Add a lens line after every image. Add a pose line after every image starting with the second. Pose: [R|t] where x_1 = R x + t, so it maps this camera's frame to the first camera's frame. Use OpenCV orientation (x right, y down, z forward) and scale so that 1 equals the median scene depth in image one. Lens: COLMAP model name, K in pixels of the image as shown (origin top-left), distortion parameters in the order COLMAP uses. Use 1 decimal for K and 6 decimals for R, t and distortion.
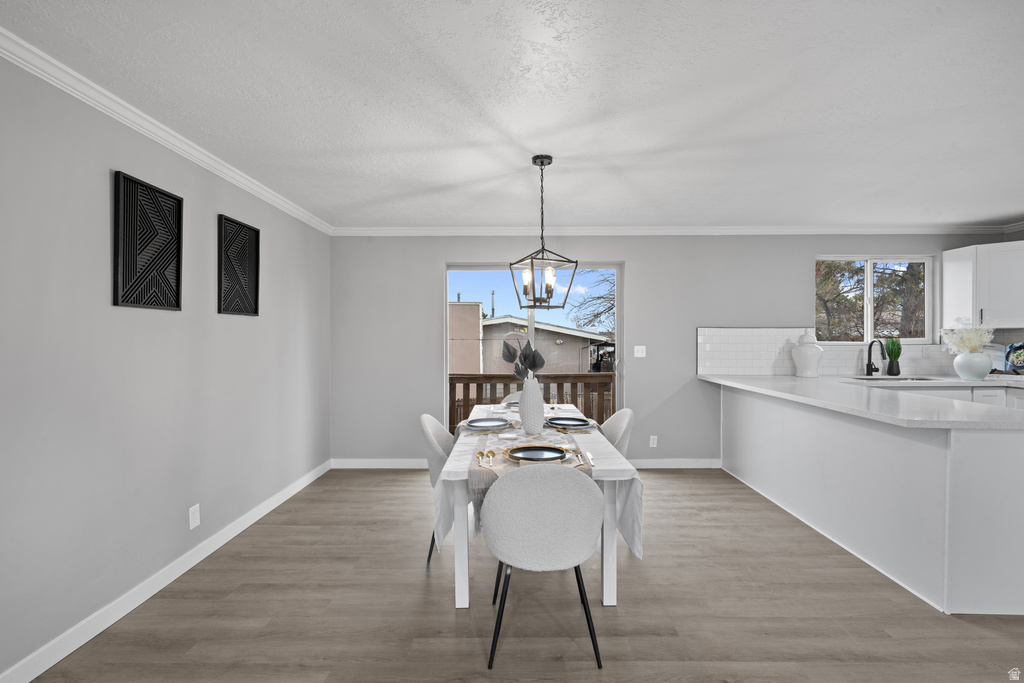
lens RADIAL K [[467.8, 0, 512.0], [0, 467.8, 341.5], [0, 0, 1]] dist [-0.003155, -0.000044]
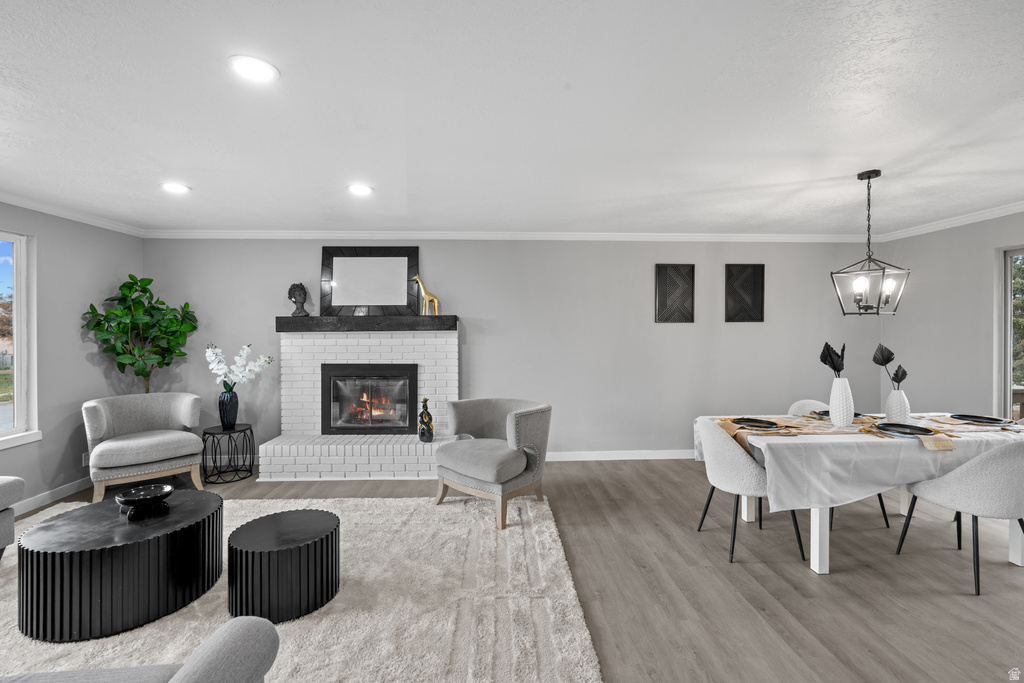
lens RADIAL K [[464.5, 0, 513.9], [0, 464.5, 333.0], [0, 0, 1]] dist [-0.003001, 0.000488]
pose [[0.050670, 0.012580, -0.998636, 0.993126], [-0.005686, 0.999908, 0.012308, -0.034720], [0.998699, 0.005055, 0.050737, 0.132718]]
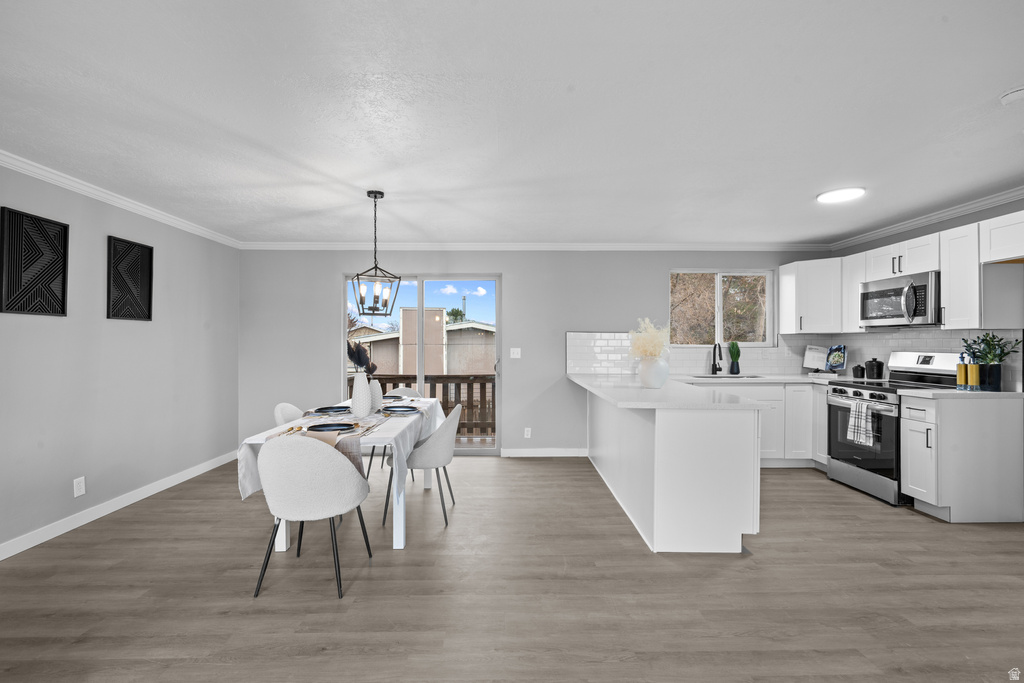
lens RADIAL K [[476.2, 0, 512.0], [0, 476.2, 341.5], [0, 0, 1]] dist [-0.000223, -0.000548]
pose [[0.999716, 0.002224, 0.023720, 0.362175], [-0.001946, 0.999929, -0.011746, 0.010584], [-0.023744, 0.011697, 0.999650, -0.231390]]
